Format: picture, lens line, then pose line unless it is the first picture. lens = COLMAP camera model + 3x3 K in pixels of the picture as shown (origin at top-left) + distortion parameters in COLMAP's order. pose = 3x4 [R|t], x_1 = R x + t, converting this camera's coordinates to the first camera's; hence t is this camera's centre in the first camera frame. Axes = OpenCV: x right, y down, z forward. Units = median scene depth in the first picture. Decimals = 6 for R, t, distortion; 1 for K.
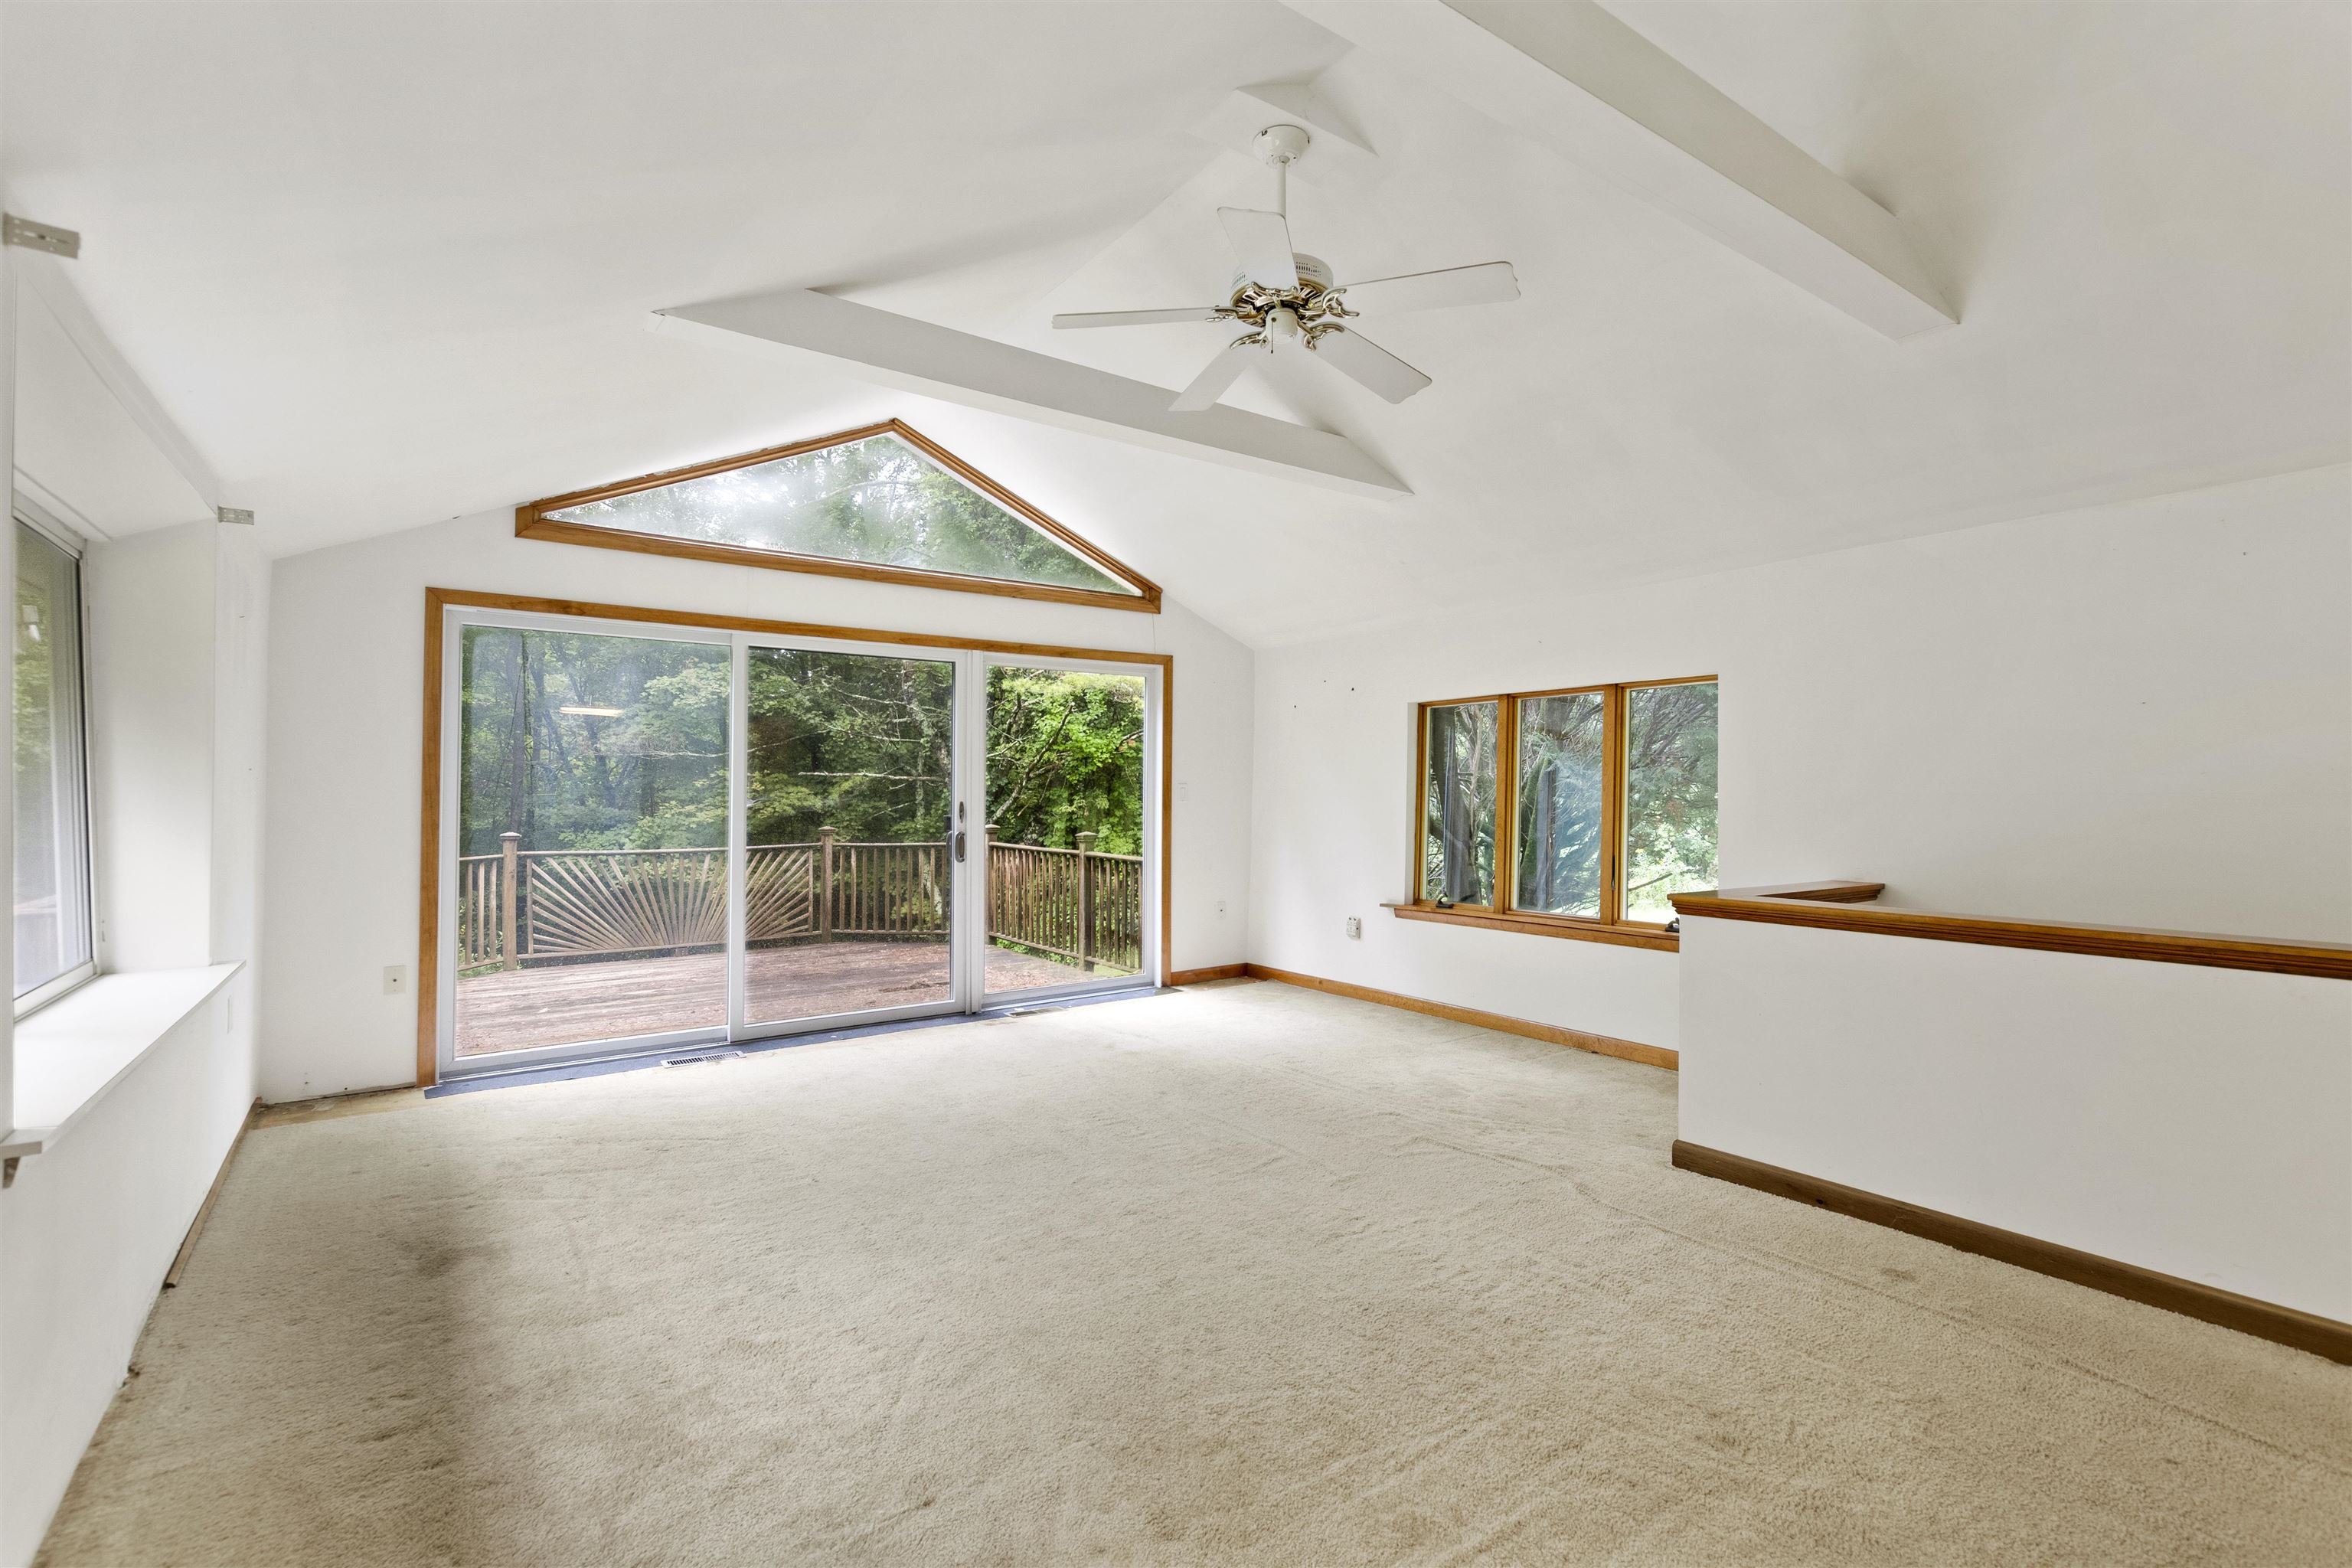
lens RADIAL K [[1040.0, 0, 1175.6], [0, 1040.0, 790.9], [0, 0, 1]] dist [0.001797, 0.000004]
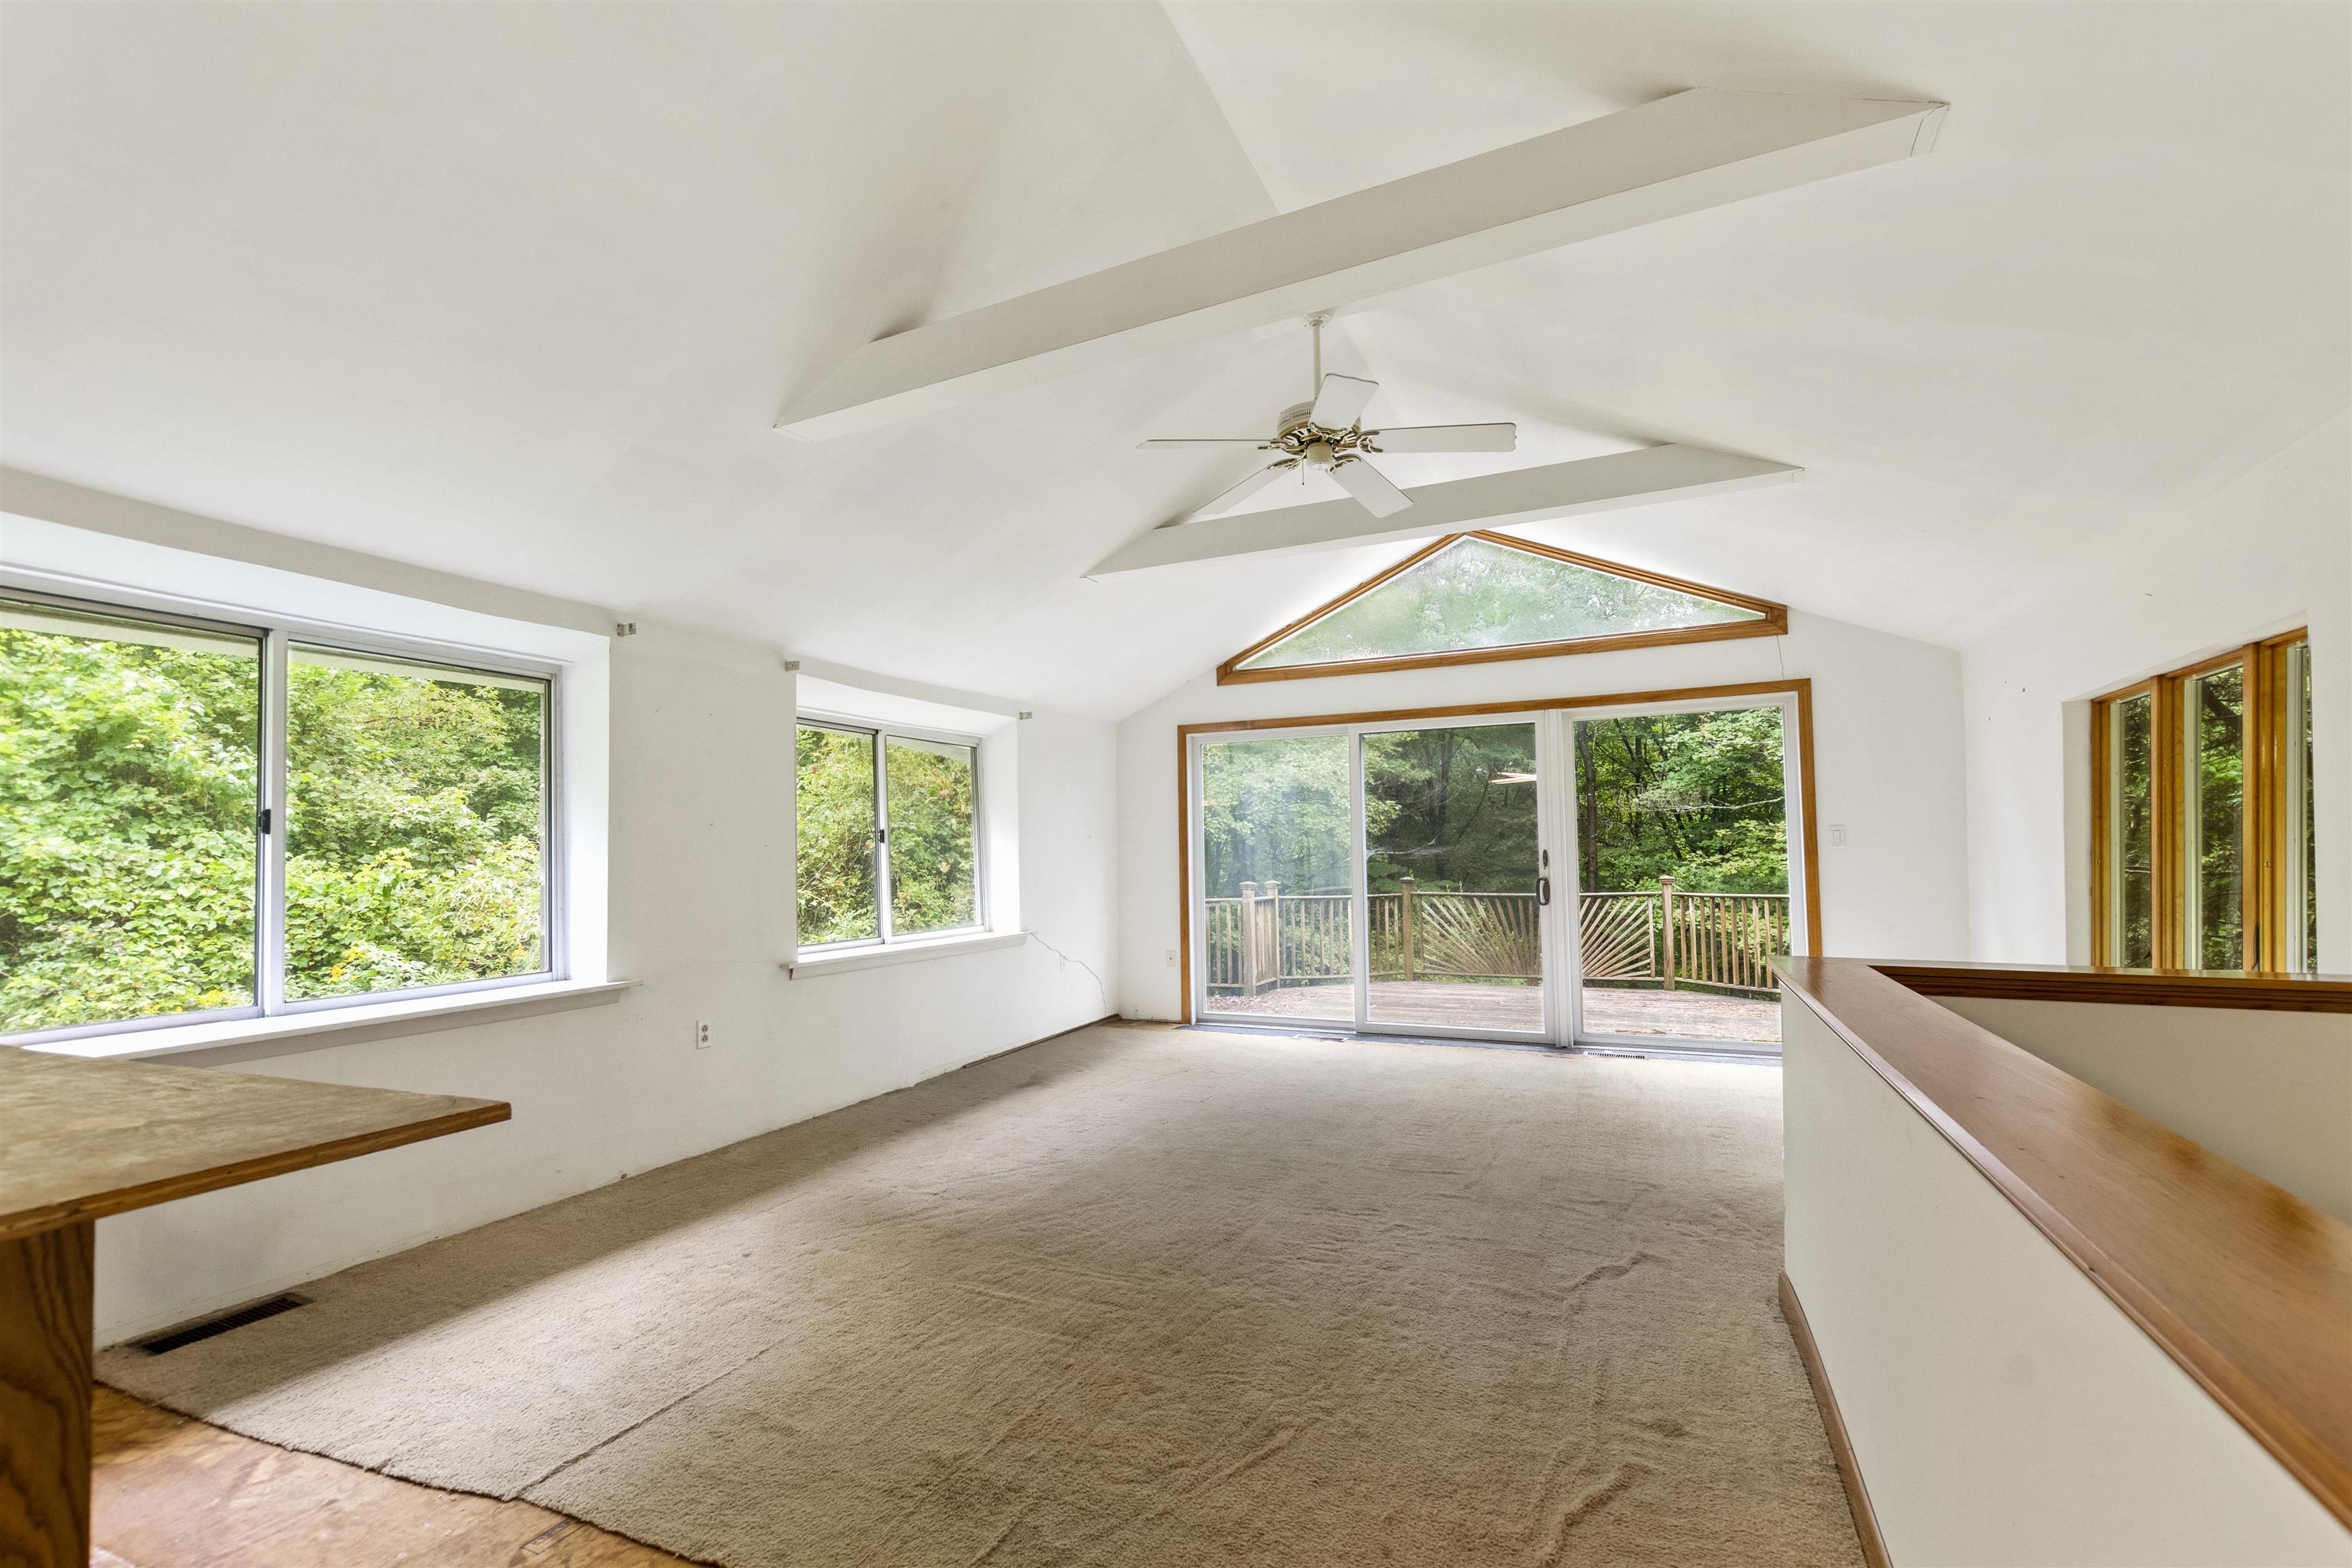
lens RADIAL K [[1040.0, 0, 1170.9], [0, 1040.0, 855.3], [0, 0, 1]] dist [0.001600, -0.001028]
pose [[0.490667, -0.006968, -0.871319, 0.536733], [0.016801, 0.999858, 0.001466, 0.007076], [0.871185, -0.015358, 0.490715, 0.123978]]
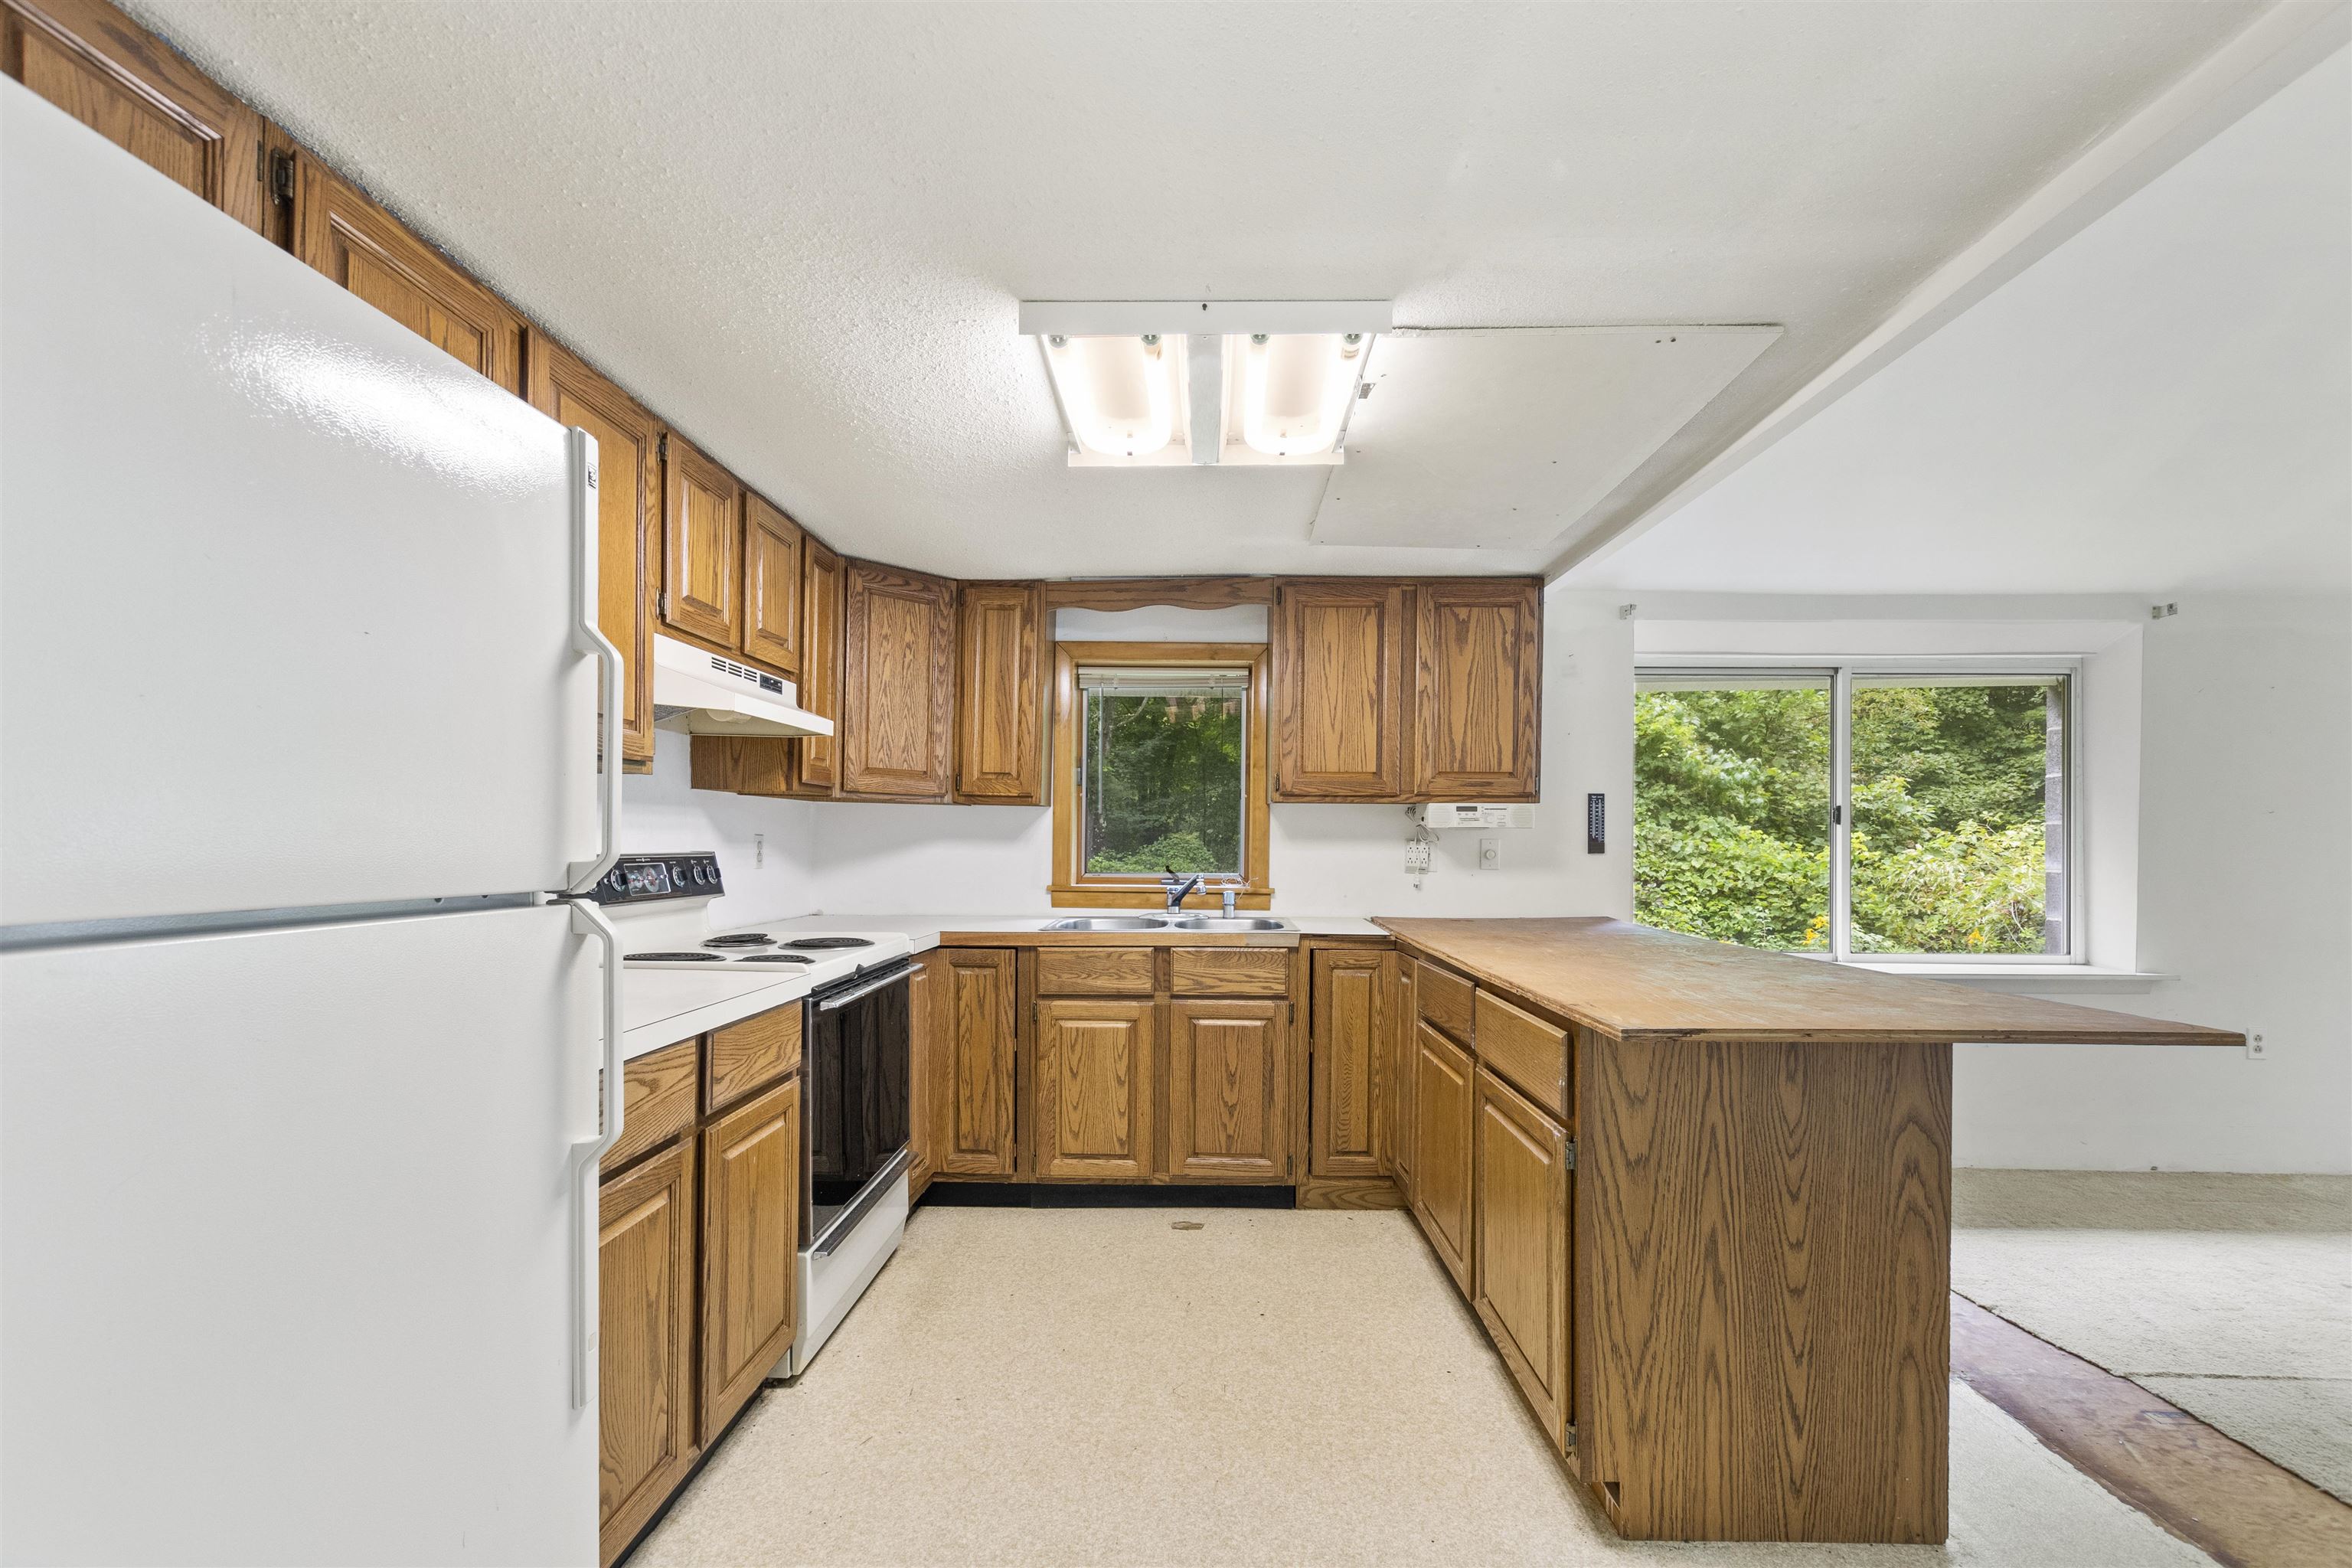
lens RADIAL K [[1040.0, 0, 1170.9], [0, 1040.0, 855.3], [0, 0, 1]] dist [0.001600, -0.001028]
pose [[-0.615791, 0.005209, -0.787893, 0.679483], [-0.008329, 0.999879, 0.013121, 0.004632], [0.787866, 0.014642, -0.615673, 0.059937]]
